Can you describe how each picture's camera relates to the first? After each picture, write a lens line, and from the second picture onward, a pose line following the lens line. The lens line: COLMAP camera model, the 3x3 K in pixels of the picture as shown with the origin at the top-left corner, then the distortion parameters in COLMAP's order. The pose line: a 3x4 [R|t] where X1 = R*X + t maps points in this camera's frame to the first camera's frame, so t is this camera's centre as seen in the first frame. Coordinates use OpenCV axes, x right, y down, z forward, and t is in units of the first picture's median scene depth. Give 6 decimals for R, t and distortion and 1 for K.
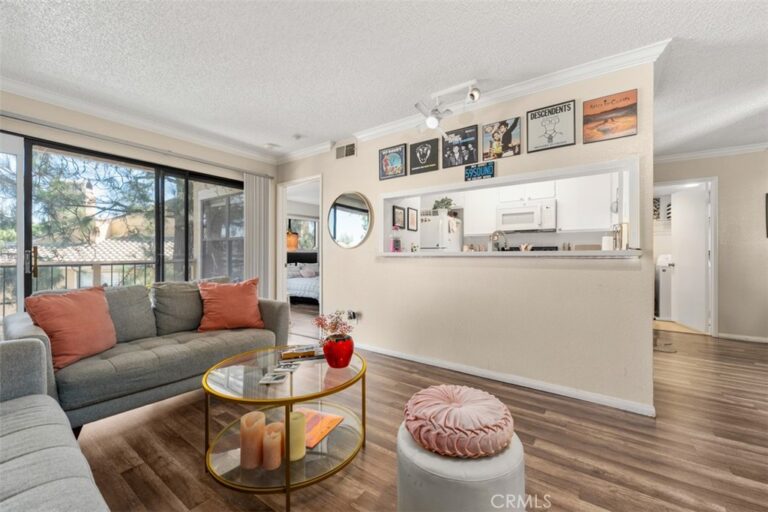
lens RADIAL K [[308.9, 0, 388.4], [0, 308.9, 256.8], [0, 0, 1]] dist [0.002302, 0.000391]
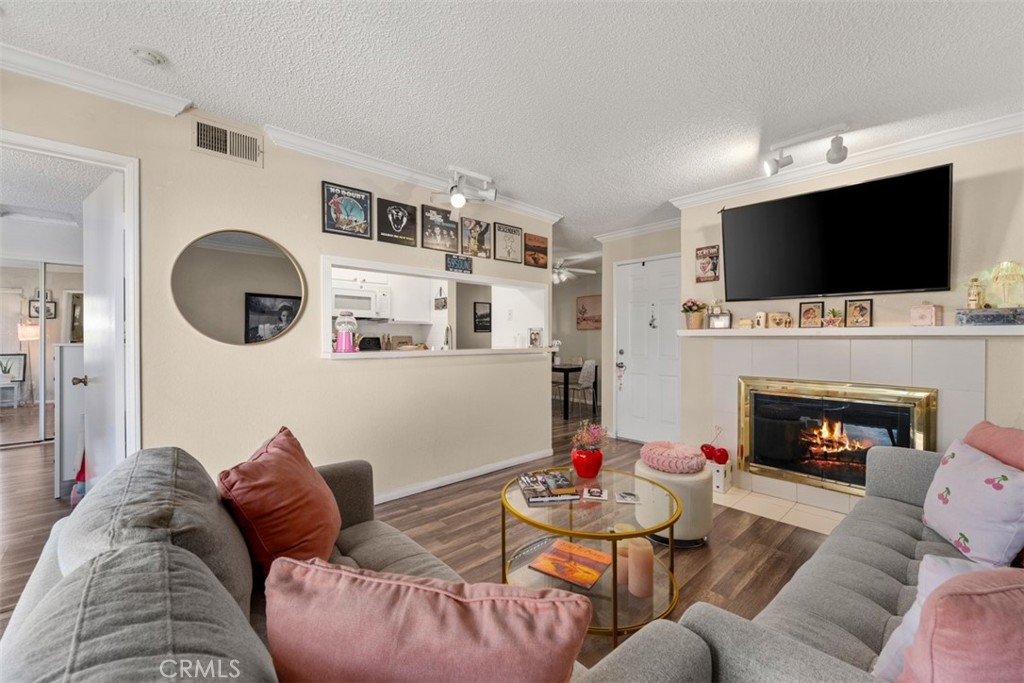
lens RADIAL K [[411.8, 0, 504.4], [0, 411.8, 339.4], [0, 0, 1]] dist [0.002302, 0.000391]
pose [[0.221406, -0.003746, 0.975174, -0.870817], [-0.002384, 0.999988, 0.004383, -0.050049], [-0.975179, -0.003295, 0.221394, 0.569121]]
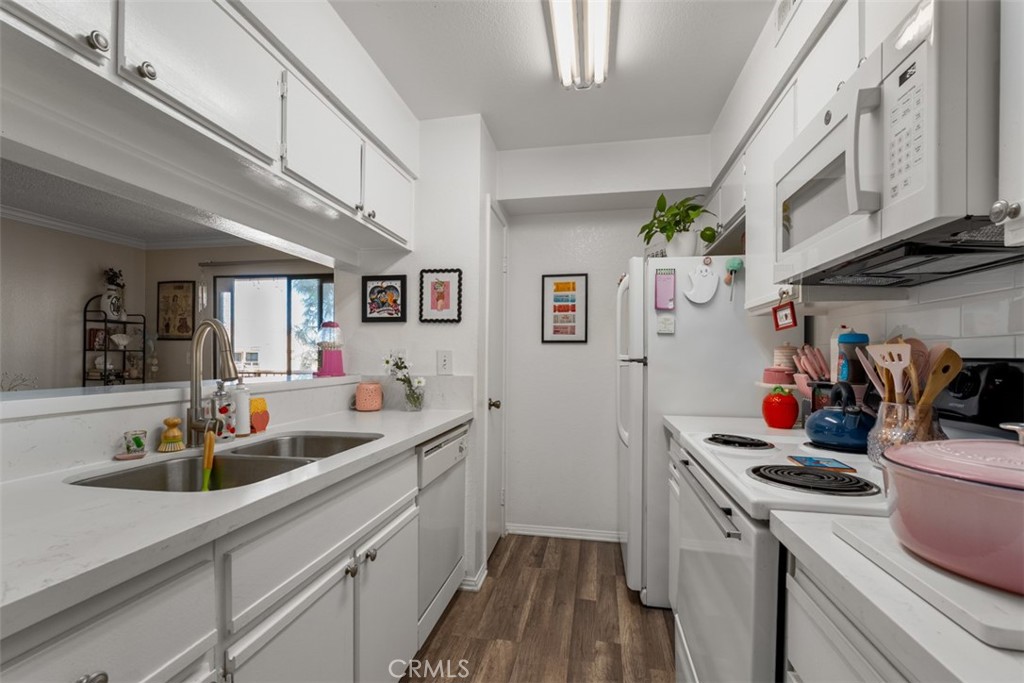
lens RADIAL K [[447.8, 0, 513.5], [0, 447.8, 351.2], [0, 0, 1]] dist [0.000071, 0.000128]
pose [[0.422818, -0.005544, -0.906198, 0.914869], [0.000616, 0.999983, -0.005831, -0.054370], [0.906214, 0.001908, 0.422814, 1.123272]]
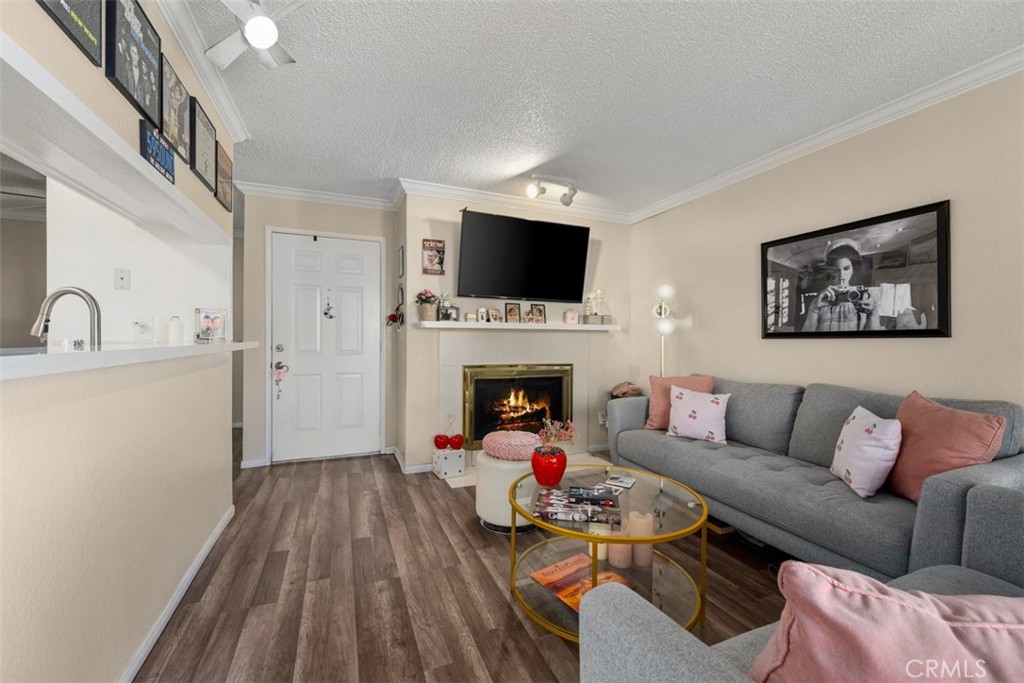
lens RADIAL K [[411.8, 0, 507.6], [0, 411.8, 345.0], [0, 0, 1]] dist [0.002302, 0.000391]
pose [[-0.845969, -0.016798, 0.532968, -0.391881], [-0.006967, 0.999767, 0.020453, -0.032397], [-0.533187, 0.013589, -0.845888, 1.189728]]
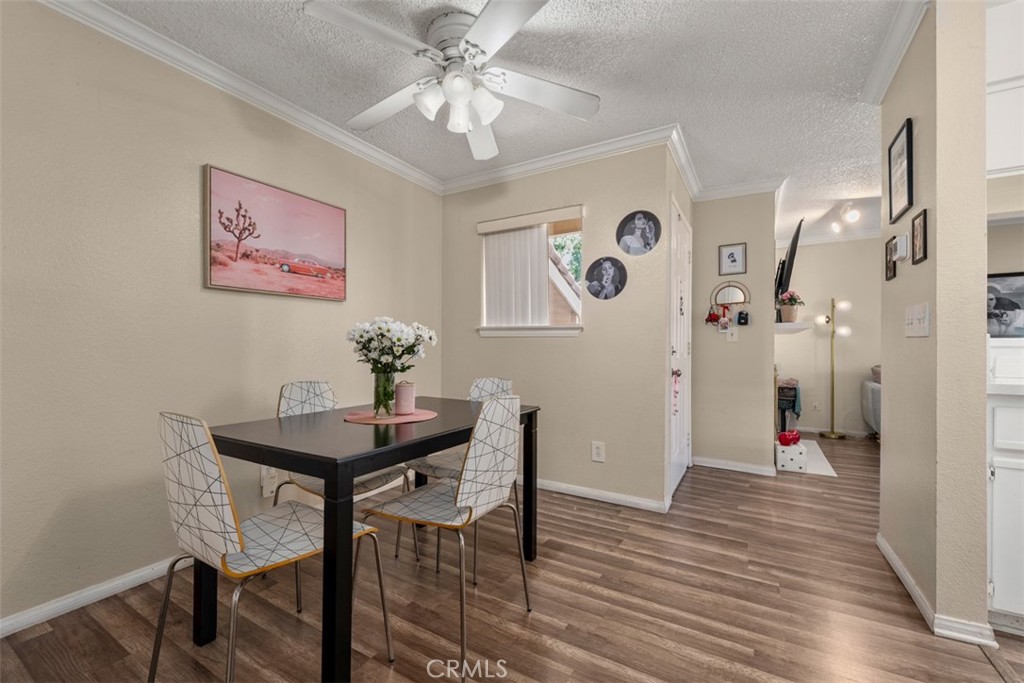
lens RADIAL K [[411.8, 0, 508.6], [0, 411.8, 348.4], [0, 0, 1]] dist [0.002302, 0.000391]
pose [[-0.996925, -0.003753, -0.078278, 1.379879], [-0.004144, 0.999980, 0.004830, 0.000086], [0.078258, 0.005139, -0.996920, 1.460236]]
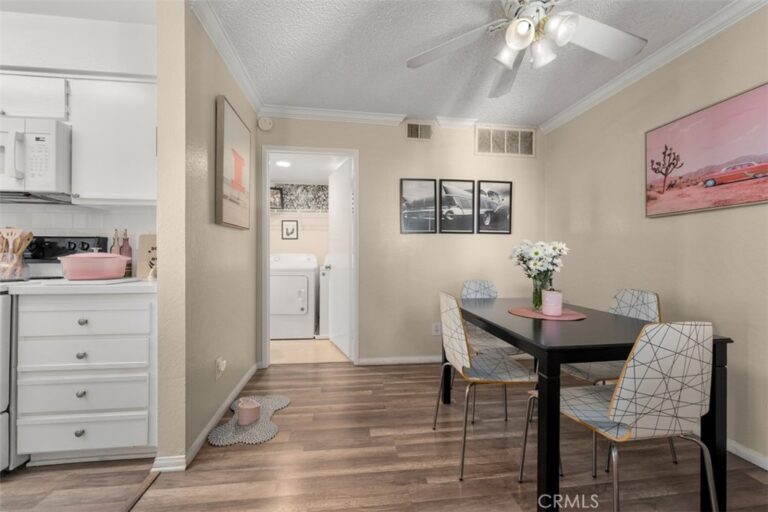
lens RADIAL K [[308.9, 0, 382.2], [0, 308.9, 256.1], [0, 0, 1]] dist [0.002302, 0.000391]
pose [[0.737308, -0.003531, 0.675547, 0.844788], [-0.000962, 0.999980, 0.006277, -0.010731], [-0.675556, -0.005278, 0.737290, 0.577888]]
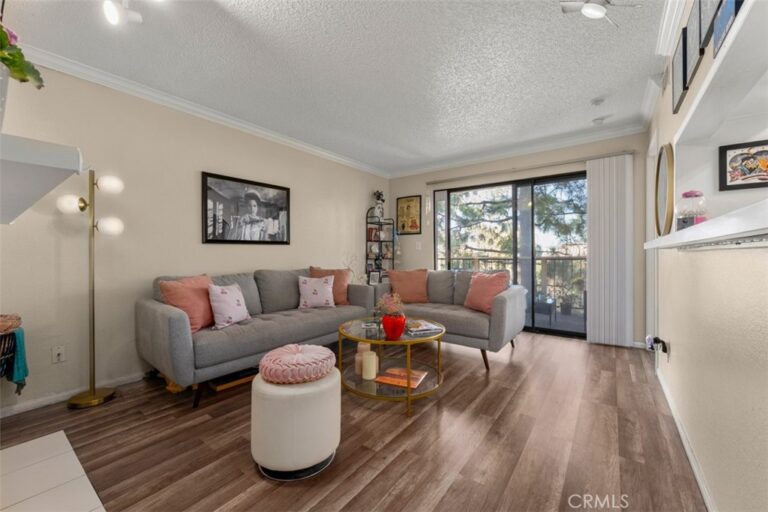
lens RADIAL K [[308.9, 0, 384.5], [0, 308.9, 255.0], [0, 0, 1]] dist [0.002302, 0.000391]
pose [[-0.016140, 0.001555, -0.999869, 0.652839], [0.003455, 0.999993, 0.001499, 0.007059], [0.999864, -0.003430, -0.016145, 0.584936]]
